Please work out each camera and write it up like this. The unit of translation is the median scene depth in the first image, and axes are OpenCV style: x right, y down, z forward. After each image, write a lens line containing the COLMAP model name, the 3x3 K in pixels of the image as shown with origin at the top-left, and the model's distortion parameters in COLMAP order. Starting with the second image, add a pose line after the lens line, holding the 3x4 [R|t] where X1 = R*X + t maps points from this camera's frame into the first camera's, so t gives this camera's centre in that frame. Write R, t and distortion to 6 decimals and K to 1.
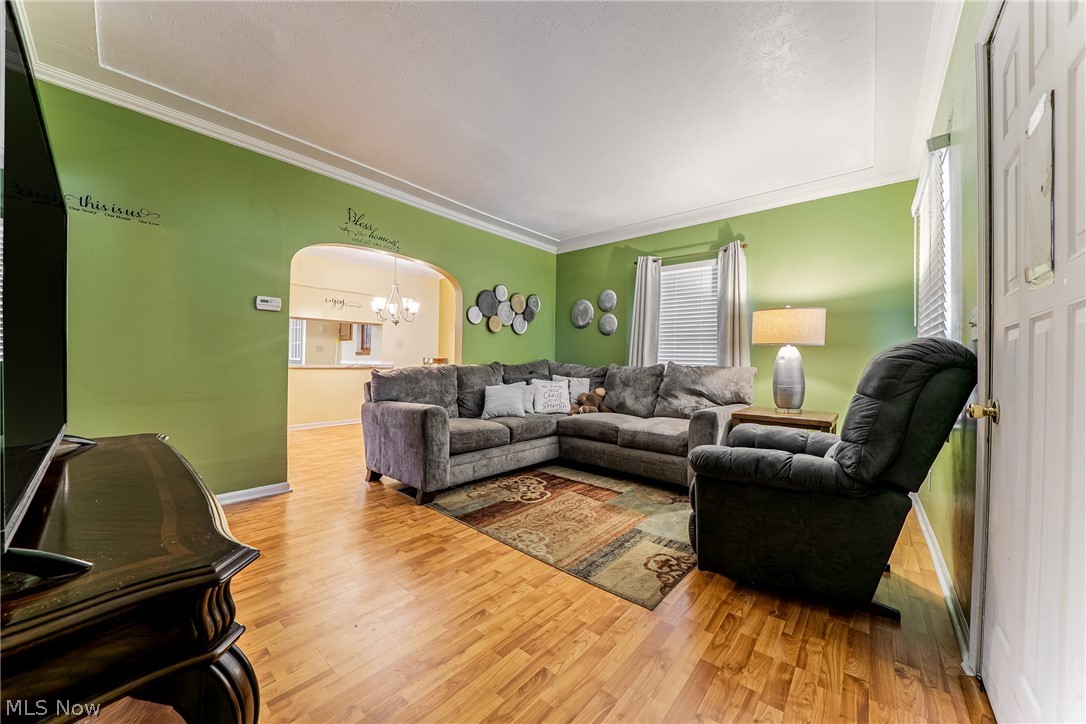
lens RADIAL K [[382.6, 0, 544.4], [0, 382.6, 361.8], [0, 0, 1]] dist [-0.022840, 0.000569]
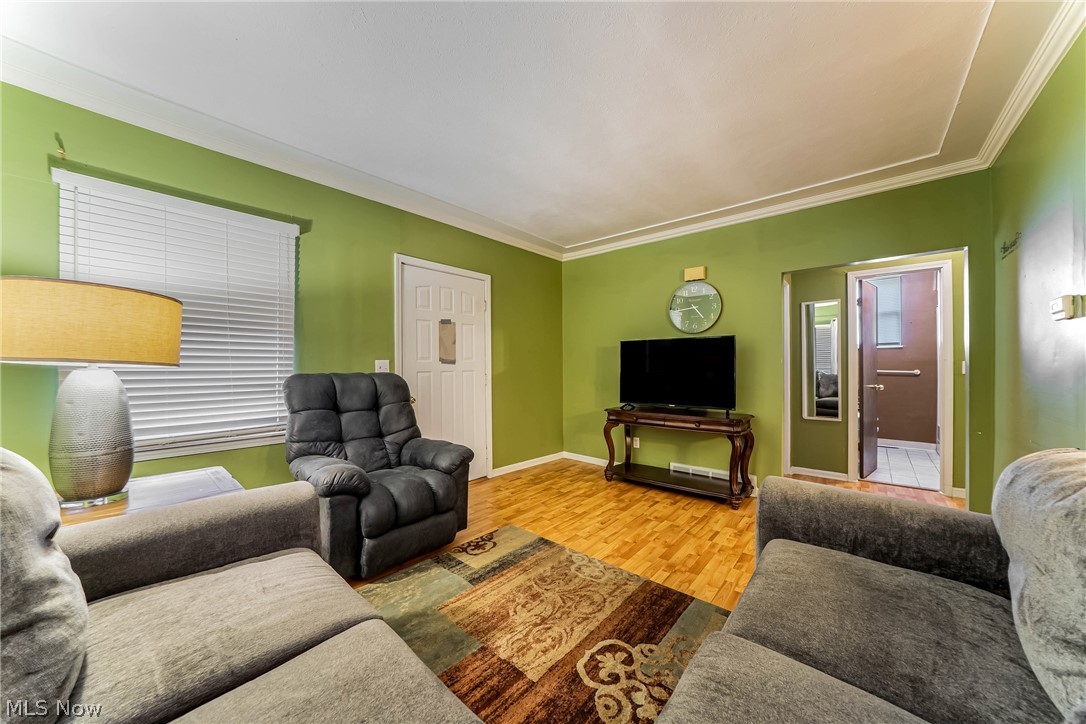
lens RADIAL K [[382.6, 0, 542.5], [0, 382.6, 366.9], [0, 0, 1]] dist [-0.022840, 0.000569]
pose [[-0.999814, -0.016236, 0.010447, 0.087372], [-0.016216, 0.999867, 0.001968, -0.072513], [-0.010478, 0.001798, -0.999943, 2.034905]]
